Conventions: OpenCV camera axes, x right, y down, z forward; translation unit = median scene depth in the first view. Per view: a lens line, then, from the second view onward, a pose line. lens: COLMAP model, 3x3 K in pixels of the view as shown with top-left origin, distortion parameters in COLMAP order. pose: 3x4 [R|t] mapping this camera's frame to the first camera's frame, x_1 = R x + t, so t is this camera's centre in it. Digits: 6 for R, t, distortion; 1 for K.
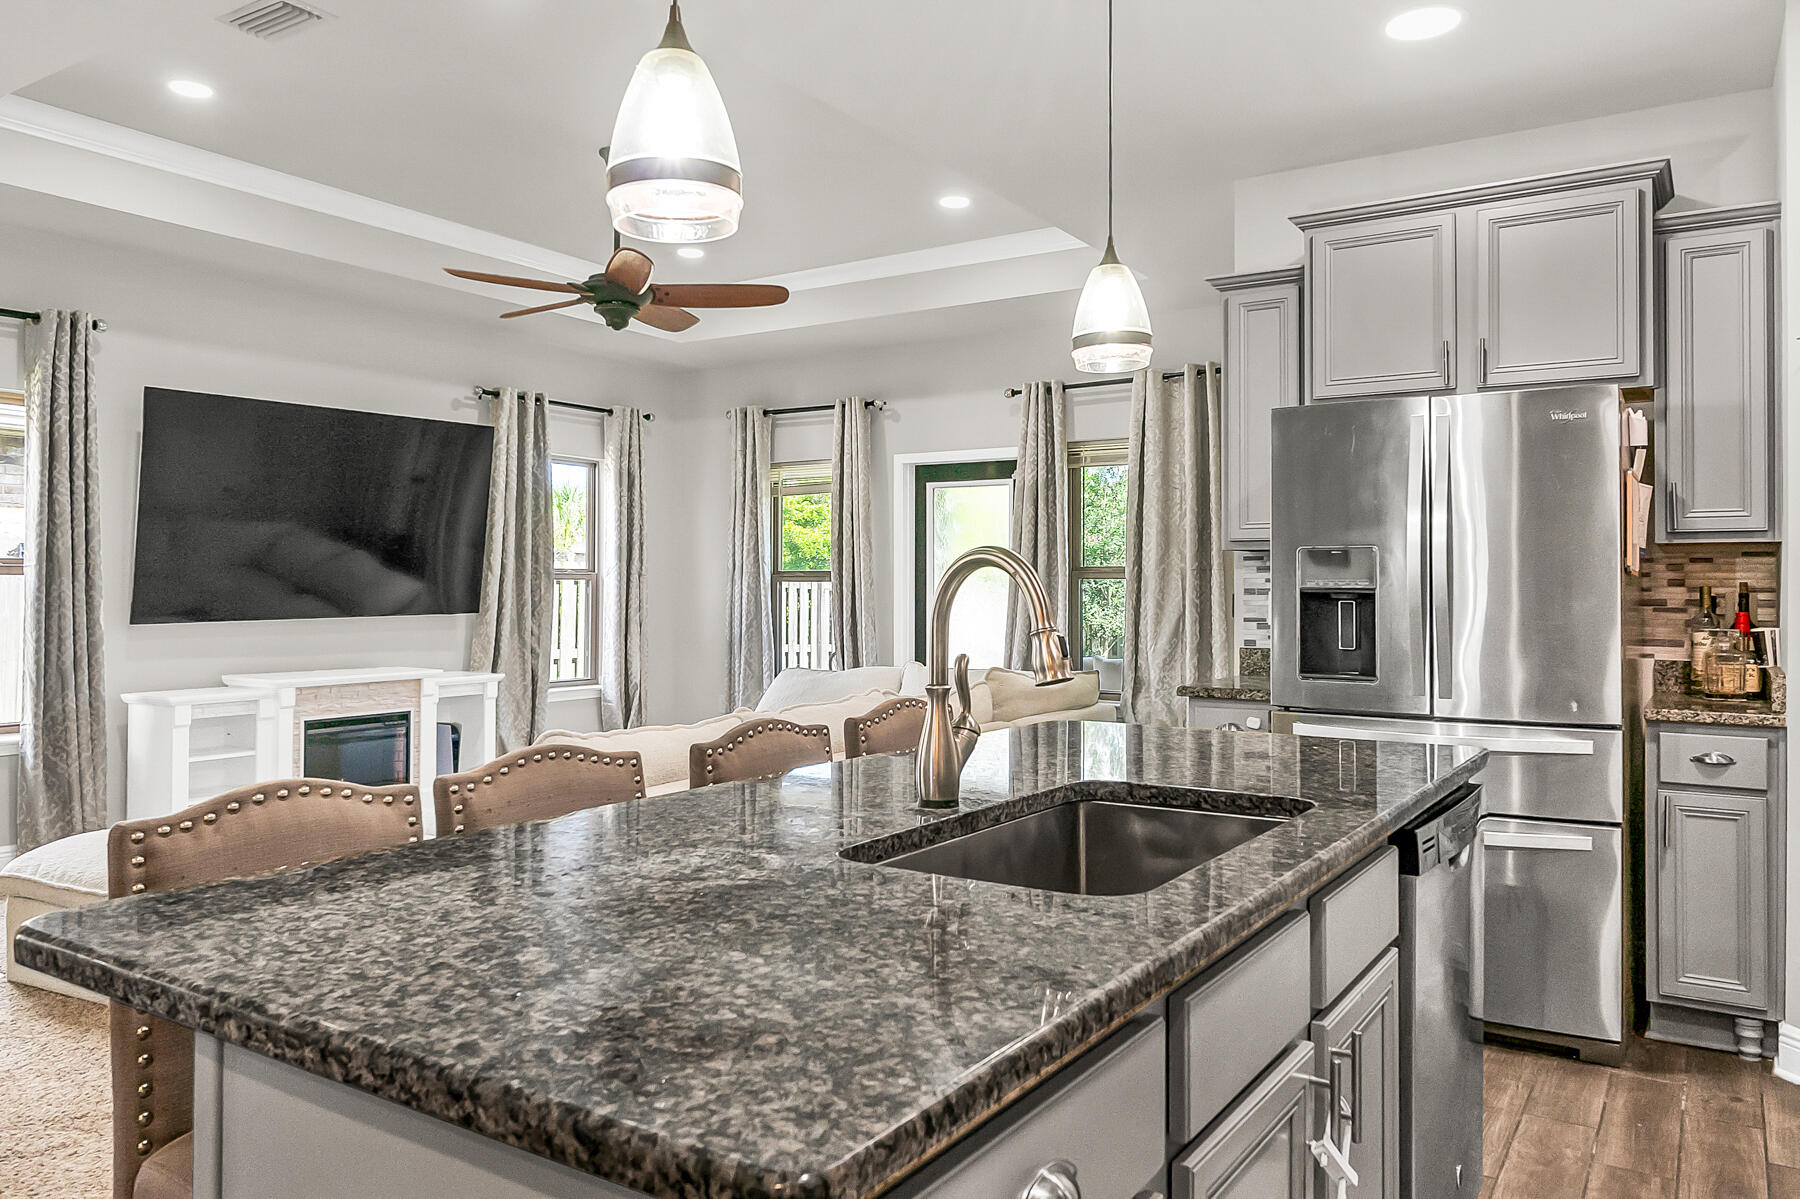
lens RADIAL K [[1269.8, 0, 898.1], [0, 1269.8, 571.1], [0, 0, 1]] dist [-0.007058, 0.004759]
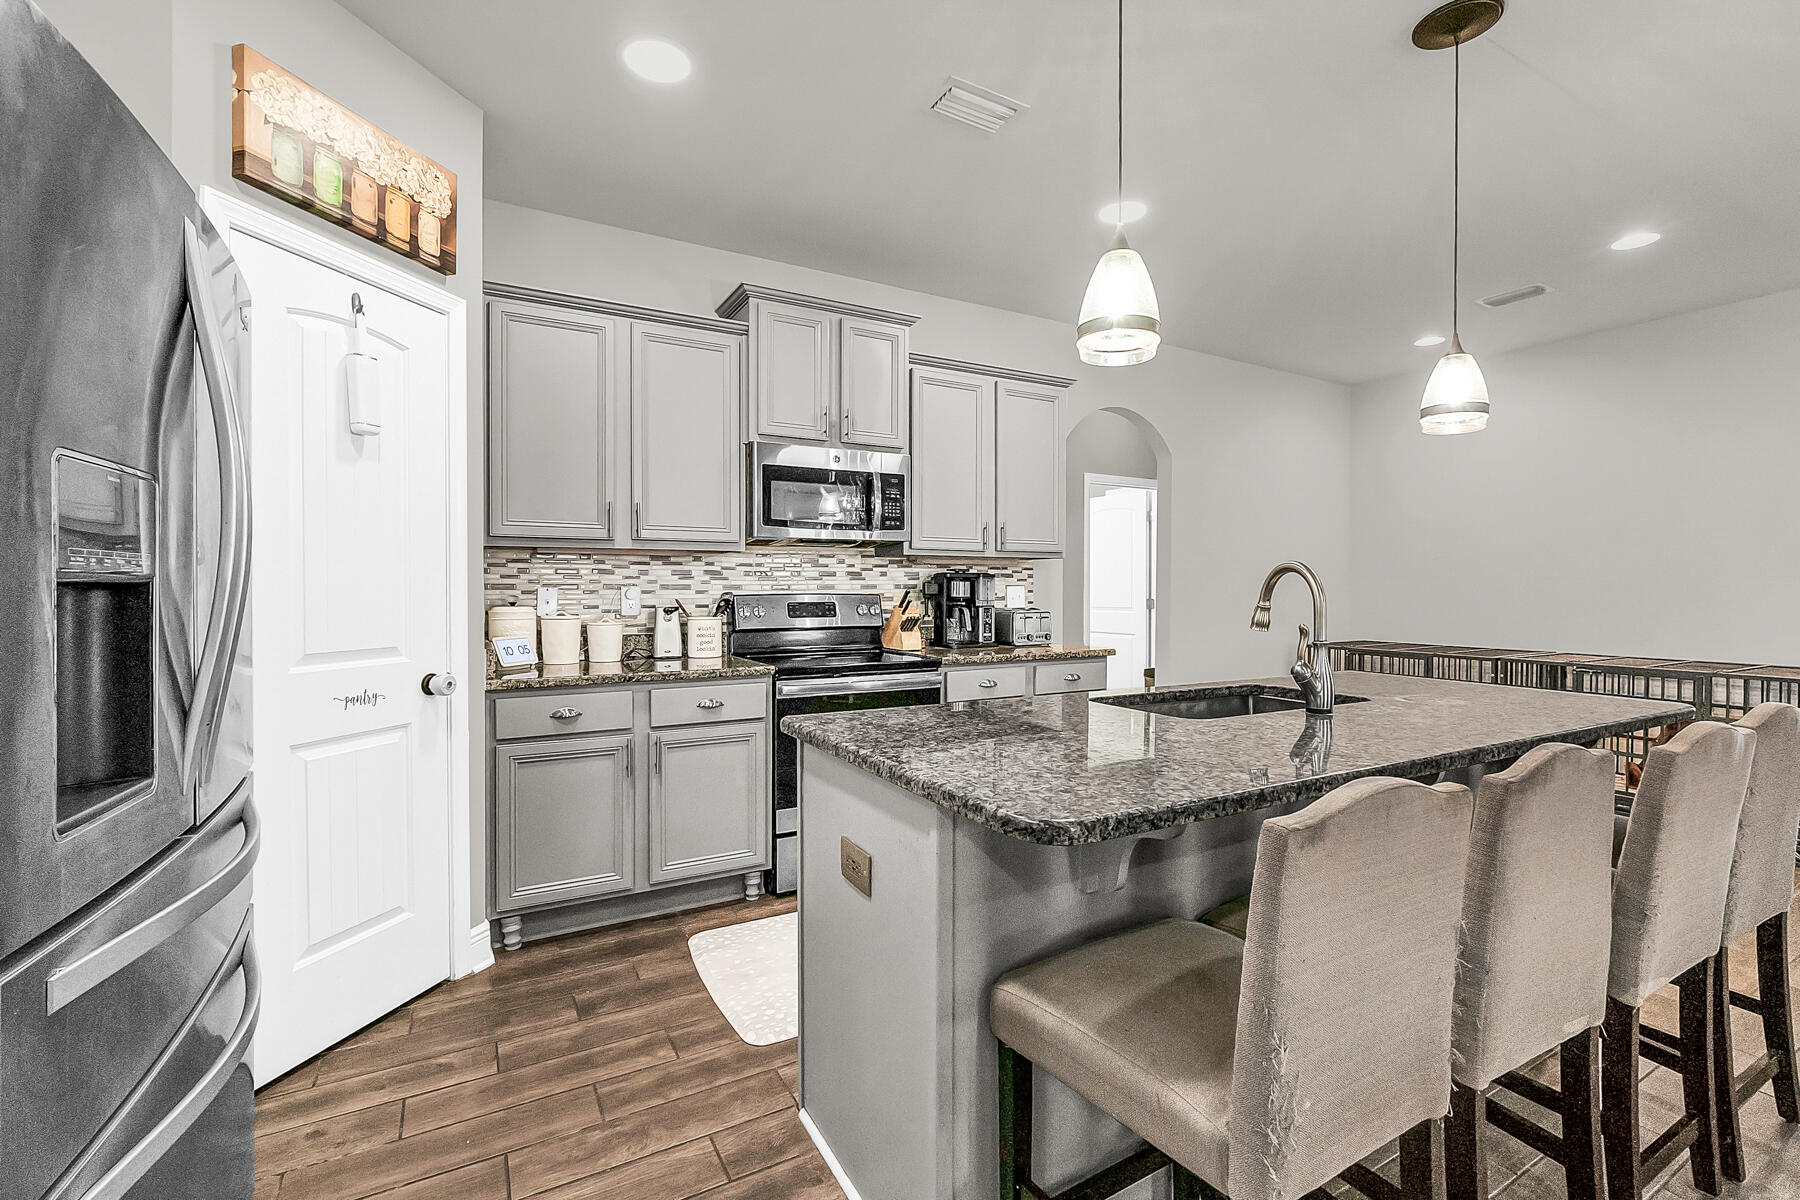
lens RADIAL K [[768.6, 0, 906.0], [0, 768.6, 600.7], [0, 0, 1]] dist [-0.015652, -0.000177]
pose [[-0.887662, -0.013481, 0.460298, 0.024352], [-0.011031, 0.999907, 0.008013, 0.014184], [-0.460364, 0.002035, -0.887728, 0.888780]]
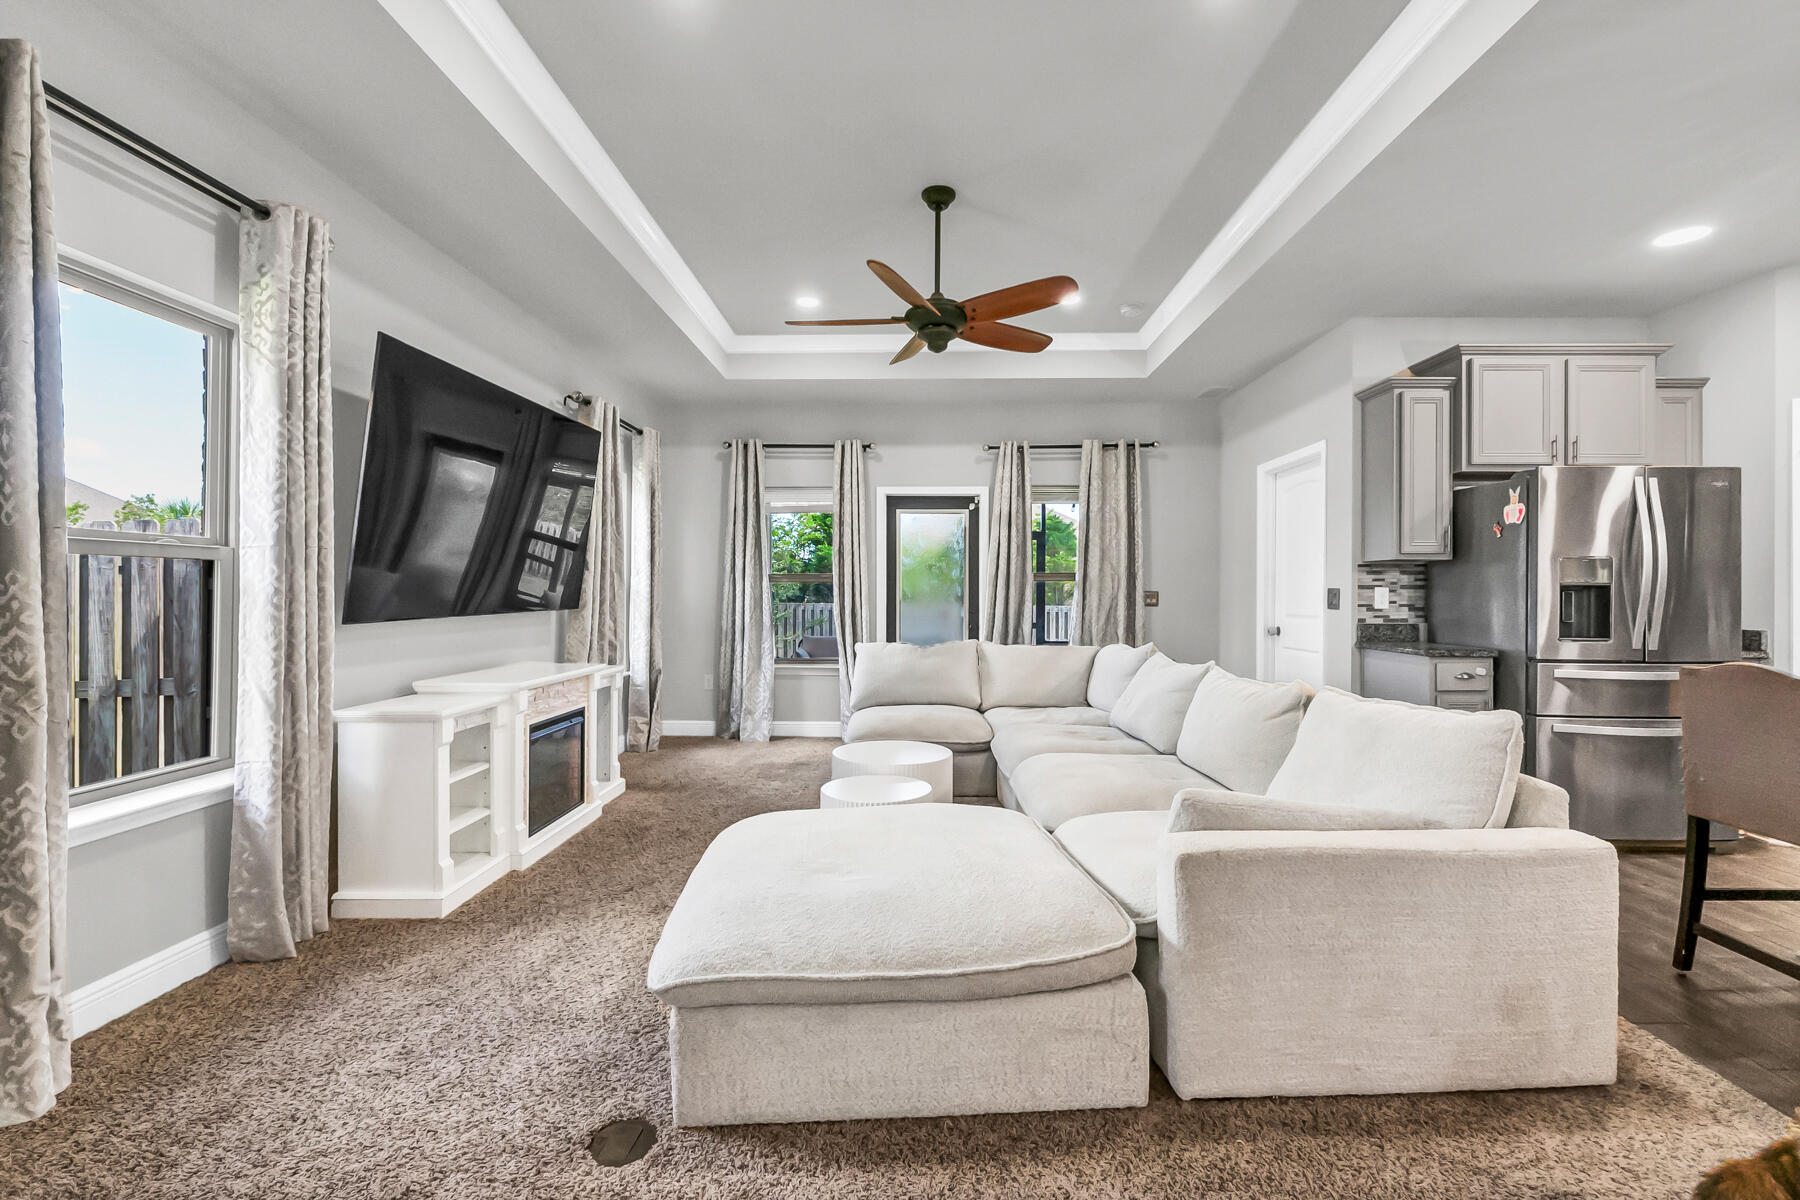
lens RADIAL K [[797.4, 0, 899.4], [0, 797.4, 600.5], [0, 0, 1]] dist [-0.003179, -0.000940]
pose [[0.850200, -0.003699, 0.526447, -0.737022], [-0.007731, 0.999780, 0.019511, 0.018243], [-0.526403, -0.020658, 0.849984, 0.490243]]
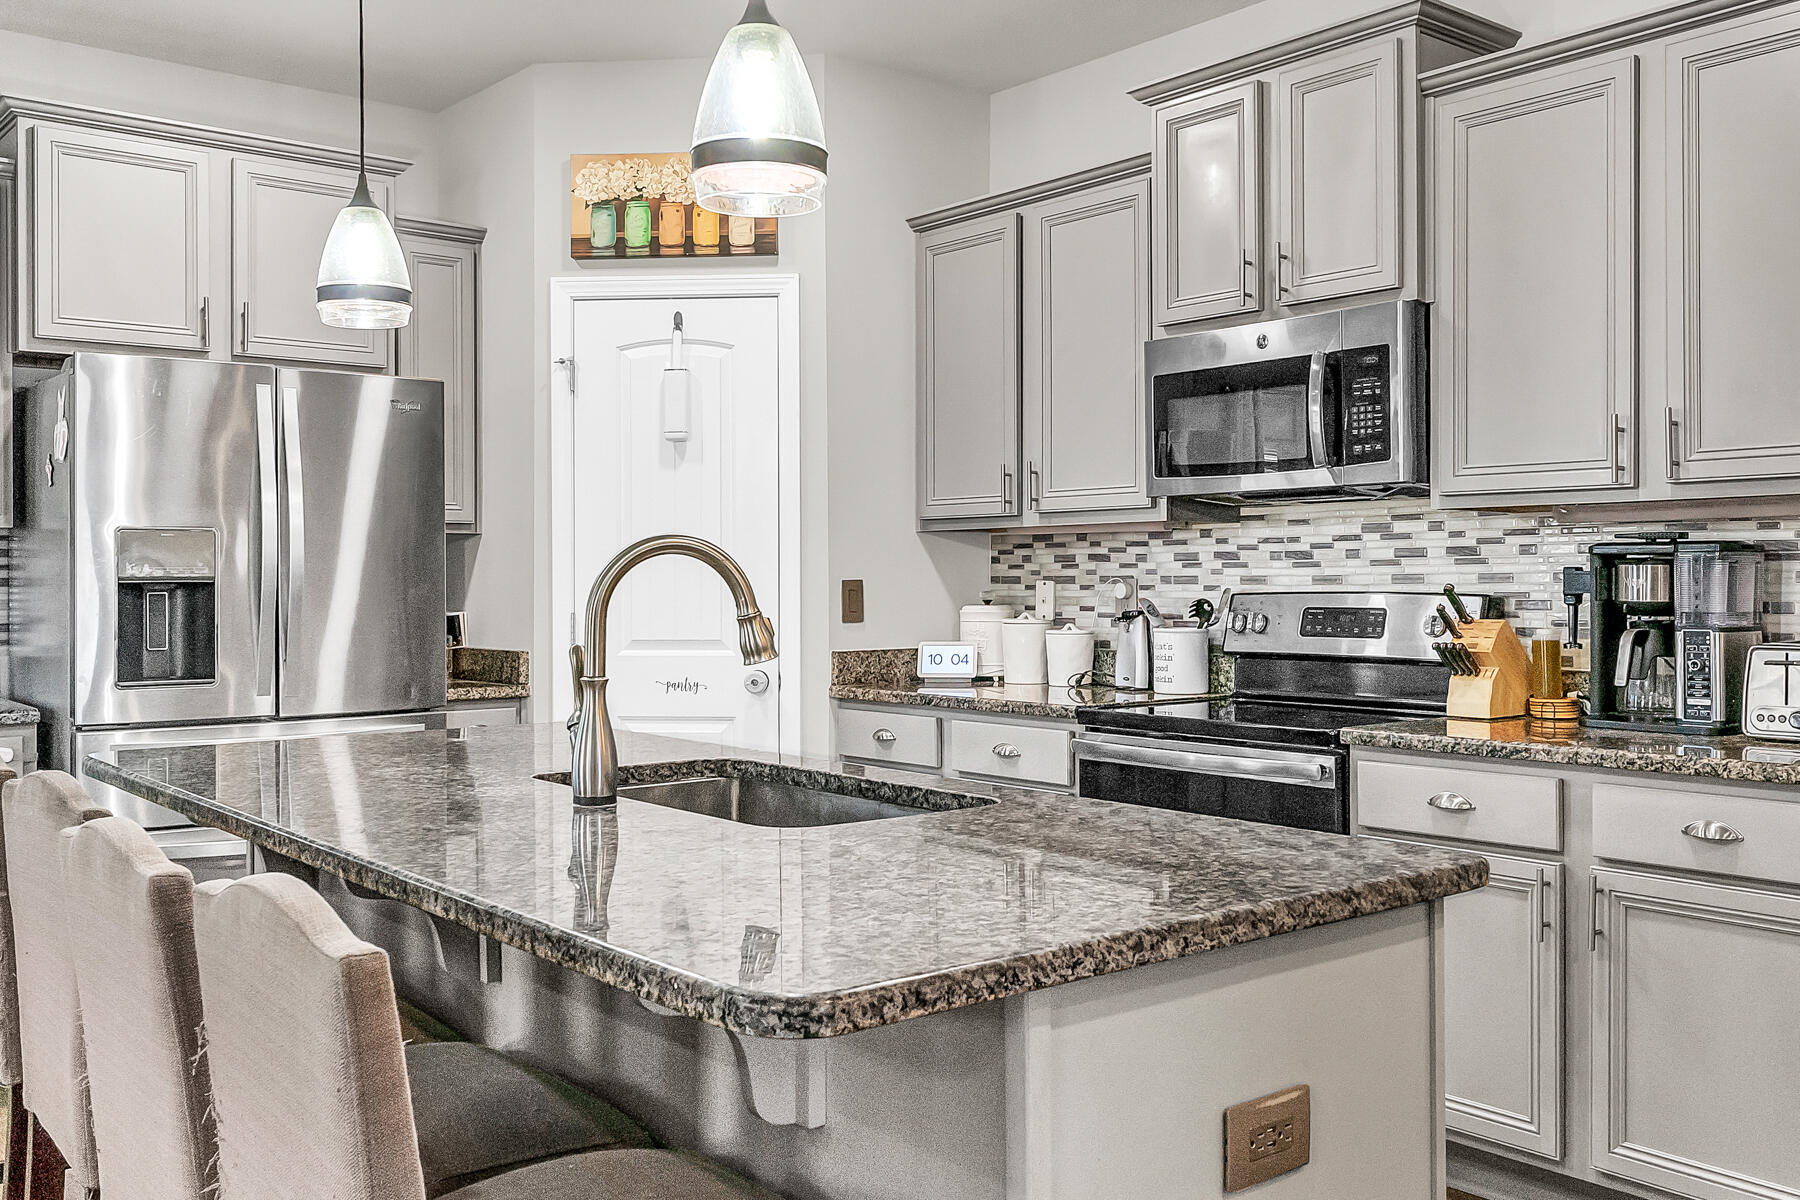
lens RADIAL K [[1632.9, 0, 906.6], [0, 1632.9, 565.1], [0, 0, 1]] dist [0.007097, -0.013132]
pose [[0.293033, 0.003264, 0.956097, -0.449124], [-0.008021, 0.999967, -0.000955, 0.002290], [-0.956069, -0.007389, 0.293050, 0.174038]]
